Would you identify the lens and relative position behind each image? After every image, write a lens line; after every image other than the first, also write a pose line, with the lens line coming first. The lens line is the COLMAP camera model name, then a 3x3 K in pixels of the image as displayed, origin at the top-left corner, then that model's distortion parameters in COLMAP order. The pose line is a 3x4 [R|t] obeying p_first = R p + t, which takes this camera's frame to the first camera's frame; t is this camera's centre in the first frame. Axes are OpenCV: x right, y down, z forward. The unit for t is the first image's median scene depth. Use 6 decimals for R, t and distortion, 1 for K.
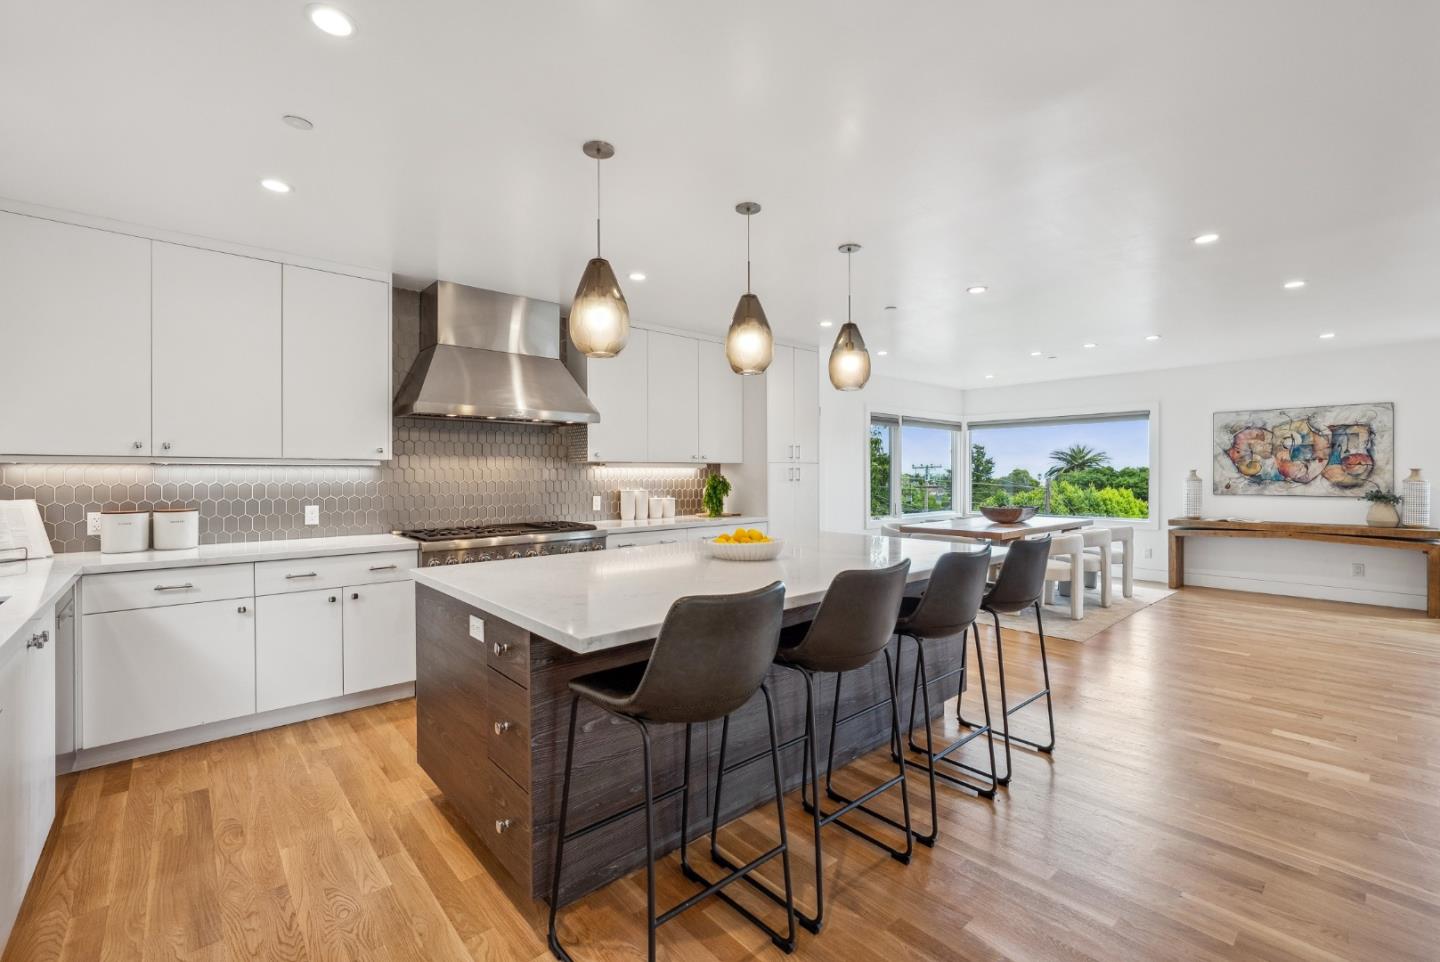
lens RADIAL K [[611.2, 0, 719.6], [0, 611.2, 476.3], [0, 0, 1]] dist [-0.003013, -0.000224]
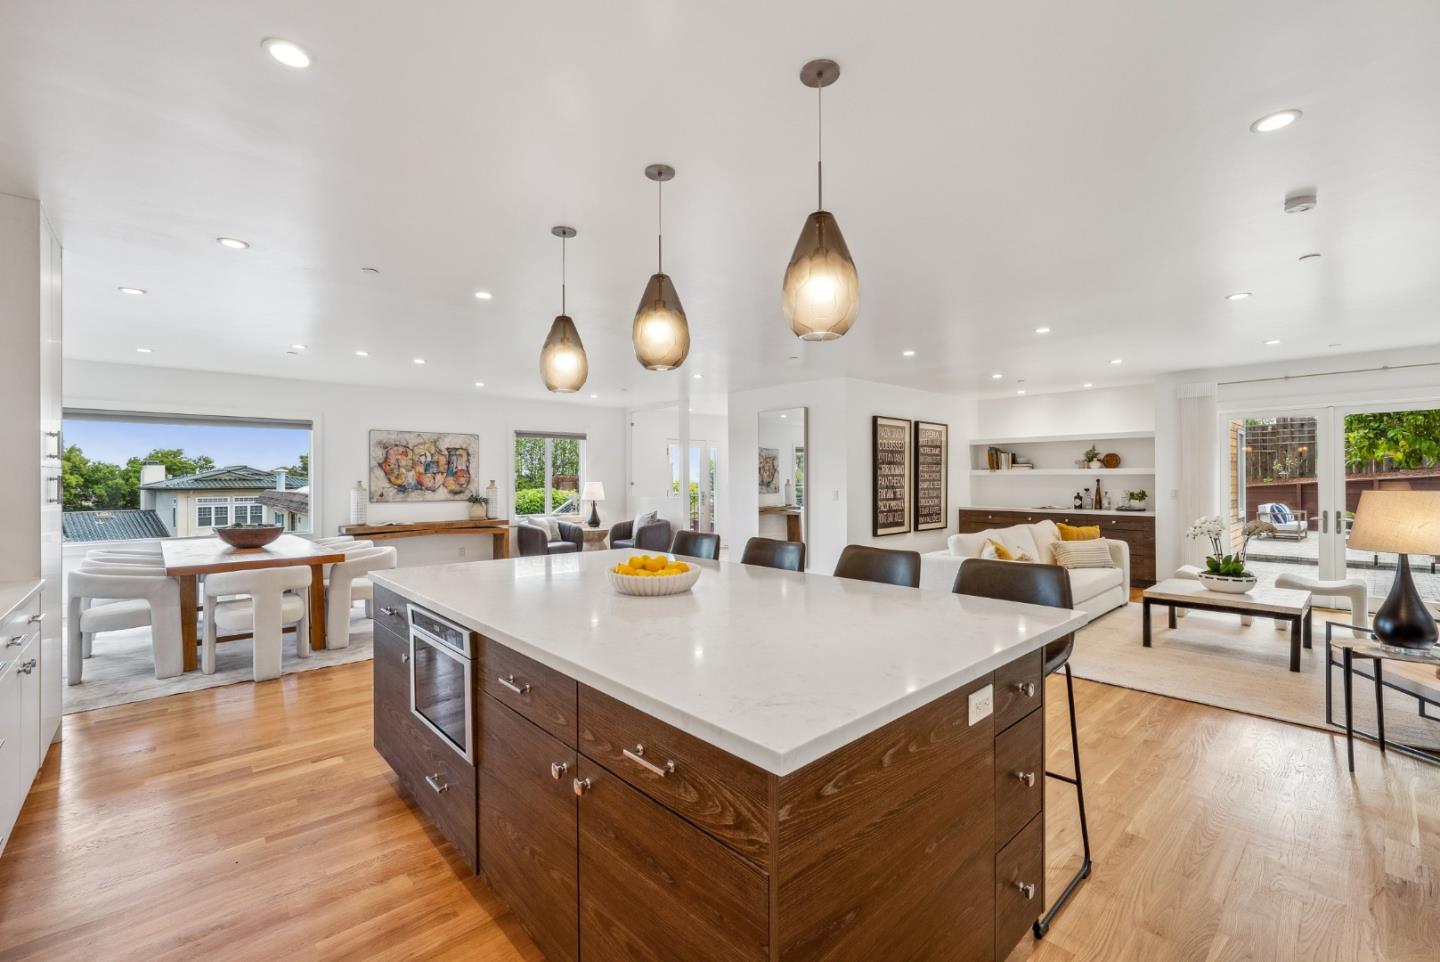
lens RADIAL K [[611.2, 0, 720.2], [0, 611.2, 481.3], [0, 0, 1]] dist [-0.003013, -0.000224]
pose [[-0.019349, -0.002589, 0.999809, -0.347413], [0.005982, 0.999978, 0.002705, -0.008943], [-0.999795, 0.006034, -0.019333, 0.407987]]
